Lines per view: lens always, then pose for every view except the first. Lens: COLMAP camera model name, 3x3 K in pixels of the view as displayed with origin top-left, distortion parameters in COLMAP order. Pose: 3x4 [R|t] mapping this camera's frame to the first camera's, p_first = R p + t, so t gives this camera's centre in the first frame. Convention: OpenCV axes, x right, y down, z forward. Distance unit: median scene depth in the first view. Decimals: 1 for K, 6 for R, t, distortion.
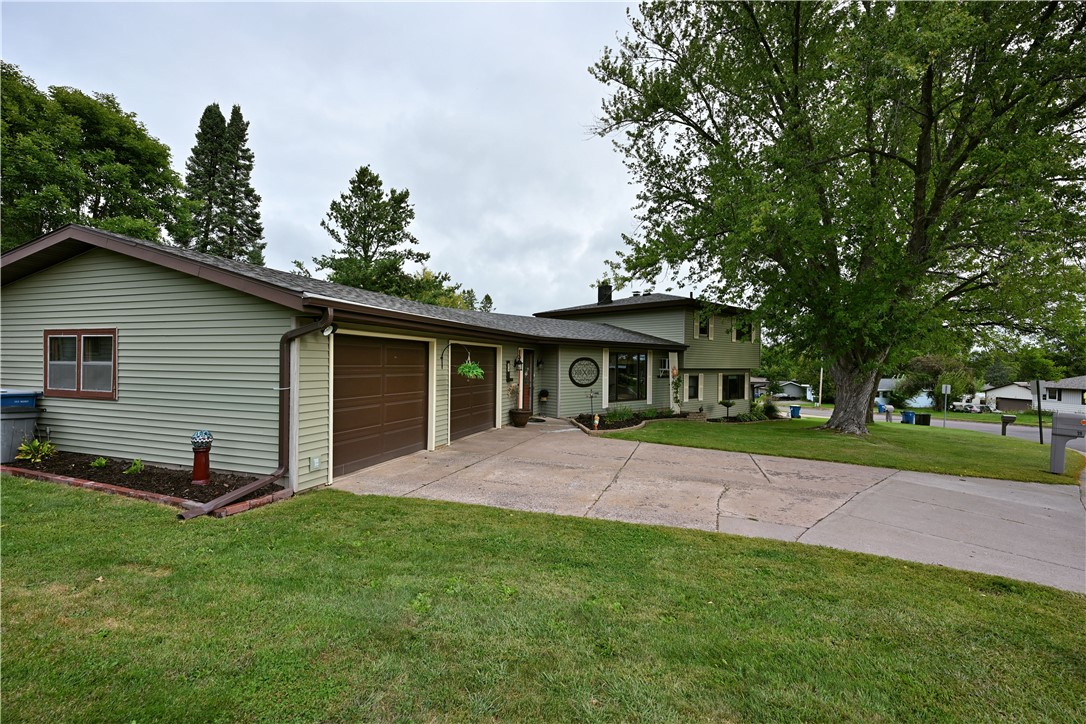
lens RADIAL K [[474.4, 0, 527.0], [0, 474.4, 359.7], [0, 0, 1]] dist [0.000325, 0.000059]
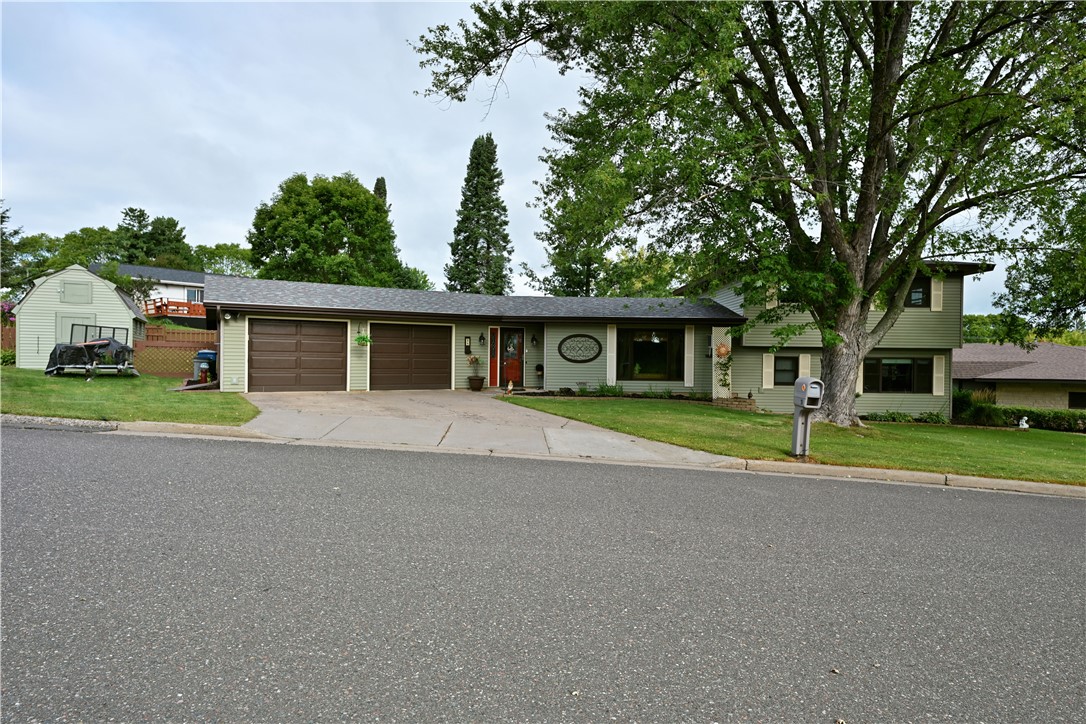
lens RADIAL K [[582.8, 0, 540.5], [0, 582.8, 369.8], [0, 0, 1]] dist [-0.016134, -0.000116]
pose [[0.748561, 0.011275, -0.662970, 0.455426], [0.000343, 0.999849, 0.017391, 0.025697], [0.663066, -0.013246, 0.748444, -0.001224]]
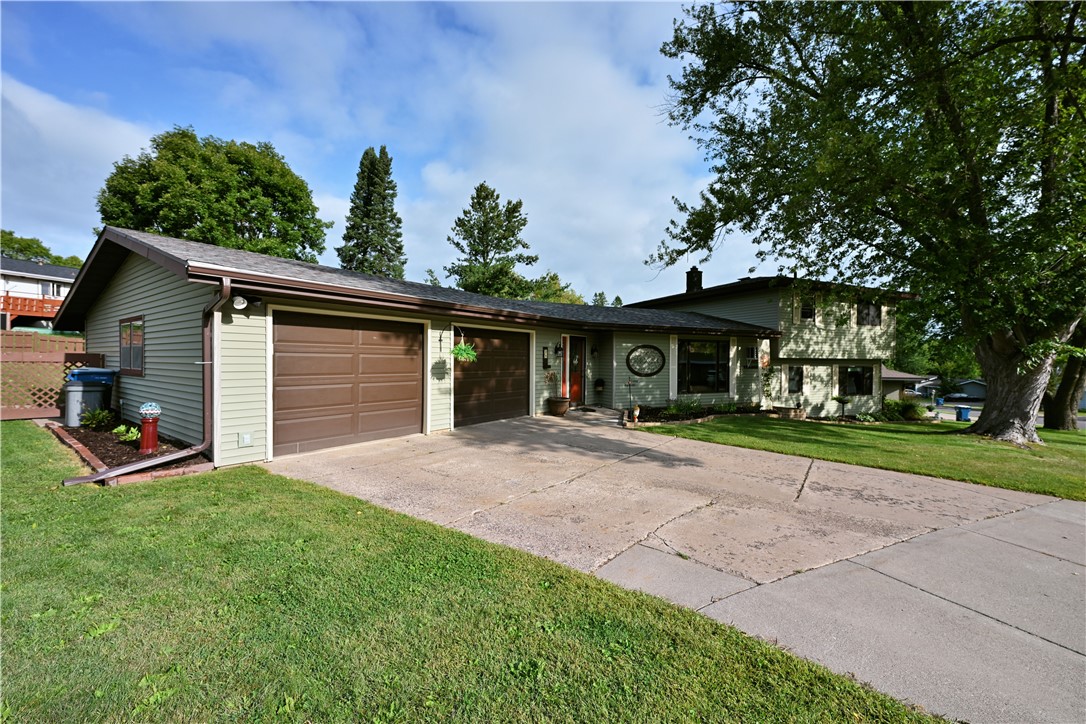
lens RADIAL K [[427.0, 0, 533.1], [0, 427.0, 366.6], [0, 0, 1]] dist [0.000701, -0.000176]
pose [[0.954046, 0.000388, -0.299658, 0.081746], [0.005469, 0.999810, 0.018707, 0.010721], [0.299609, -0.019486, 0.953863, 0.066999]]
